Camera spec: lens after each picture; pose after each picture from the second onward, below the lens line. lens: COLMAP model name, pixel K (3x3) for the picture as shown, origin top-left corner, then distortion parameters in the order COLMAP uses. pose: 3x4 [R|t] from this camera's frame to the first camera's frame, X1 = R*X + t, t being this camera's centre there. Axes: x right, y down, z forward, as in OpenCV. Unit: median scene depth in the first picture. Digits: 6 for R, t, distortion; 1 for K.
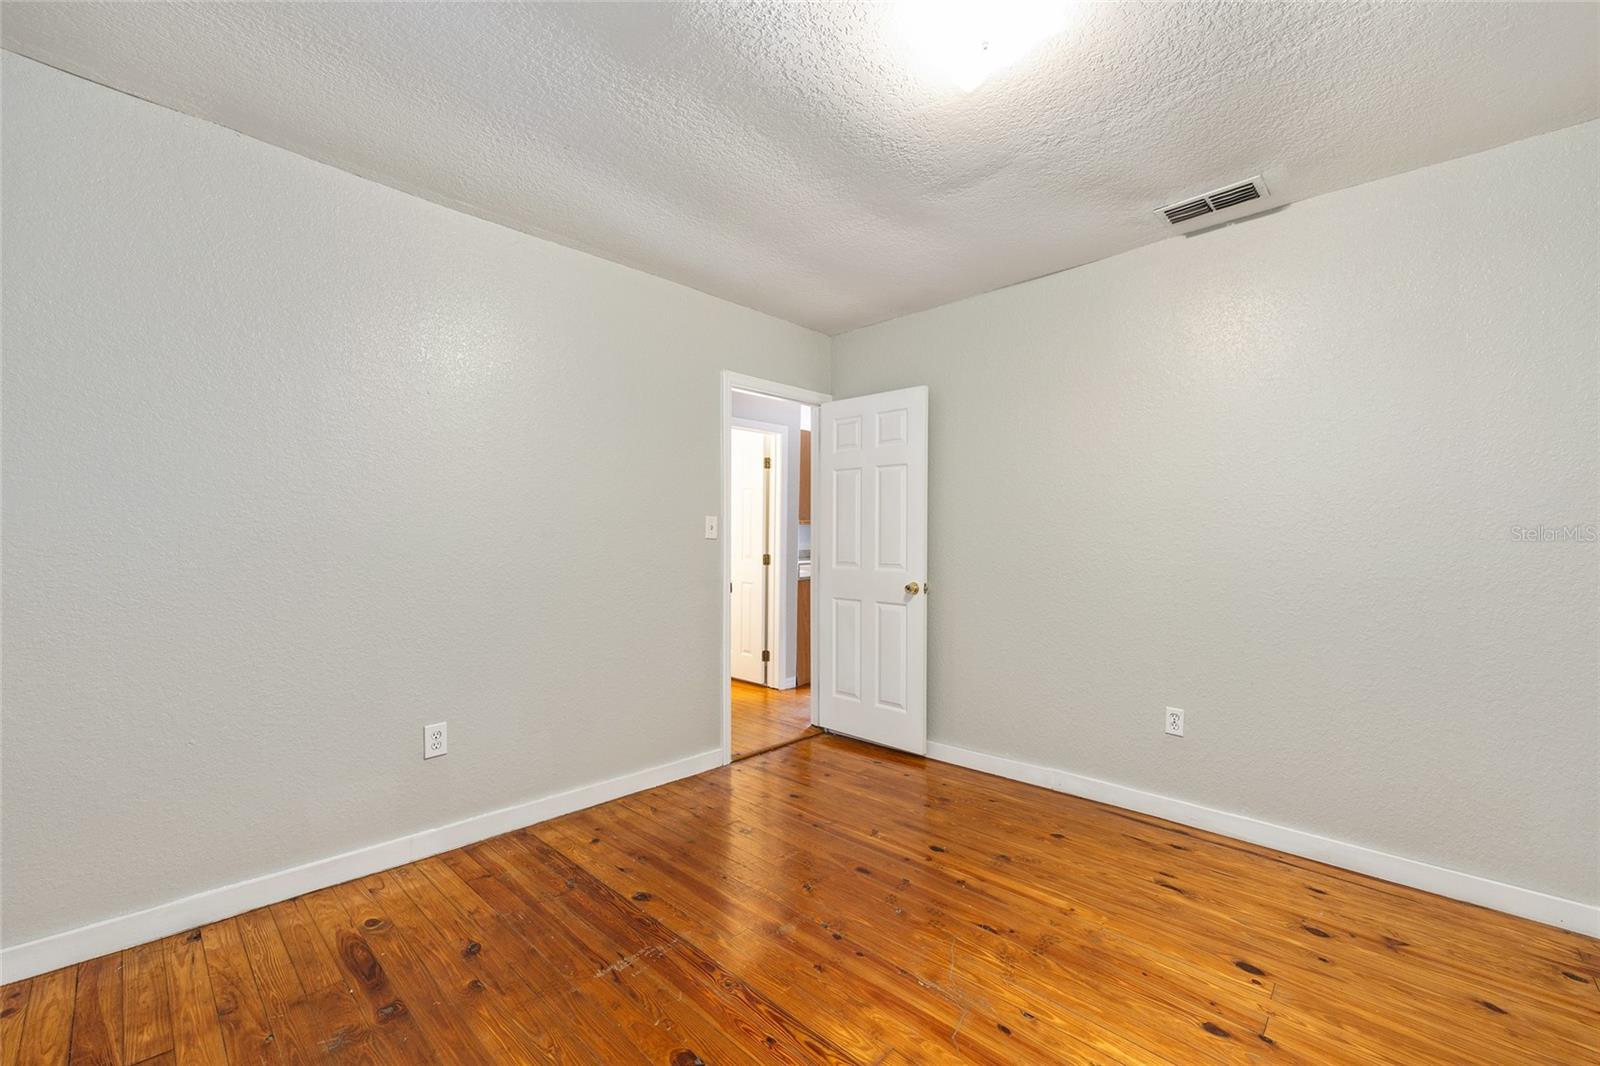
lens RADIAL K [[646.6, 0, 802.0], [0, 646.6, 532.3], [0, 0, 1]] dist [0.002236, 0.000461]
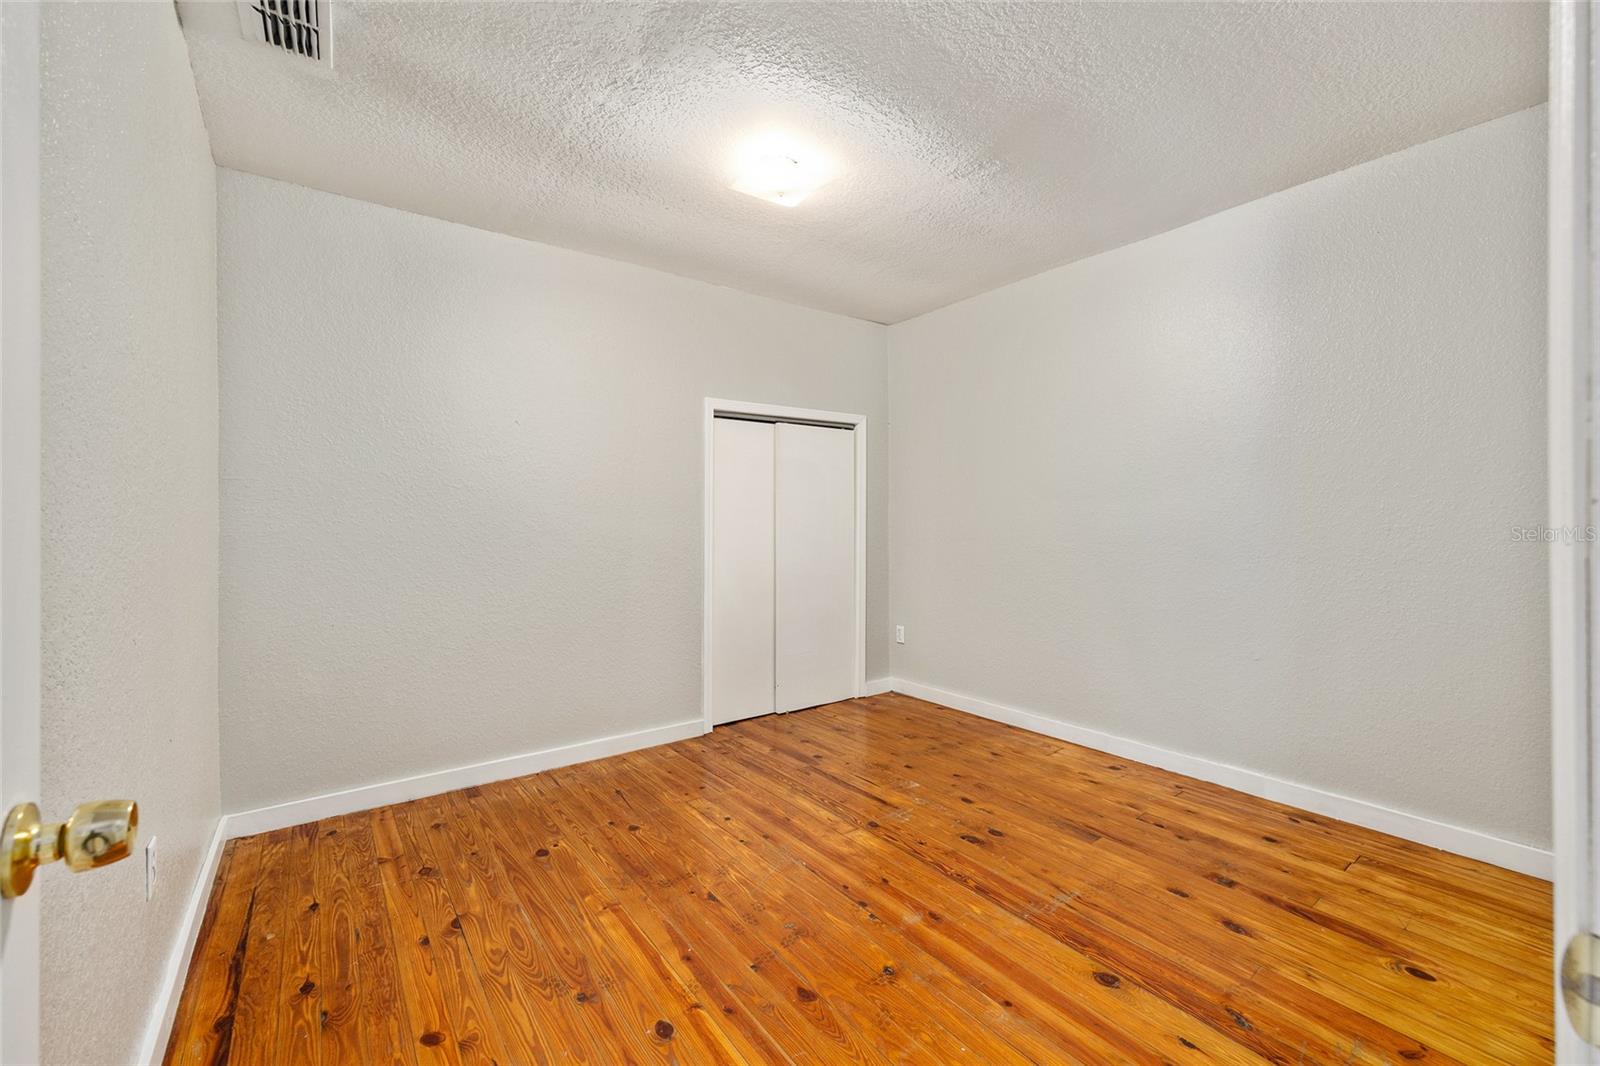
lens RADIAL K [[646.6, 0, 800.9], [0, 646.6, 528.8], [0, 0, 1]] dist [0.002236, 0.000461]
pose [[-0.985555, -0.002360, 0.169342, -0.021196], [-0.001236, 0.999977, 0.006741, 0.028542], [-0.169354, 0.006434, -0.985534, 2.065930]]
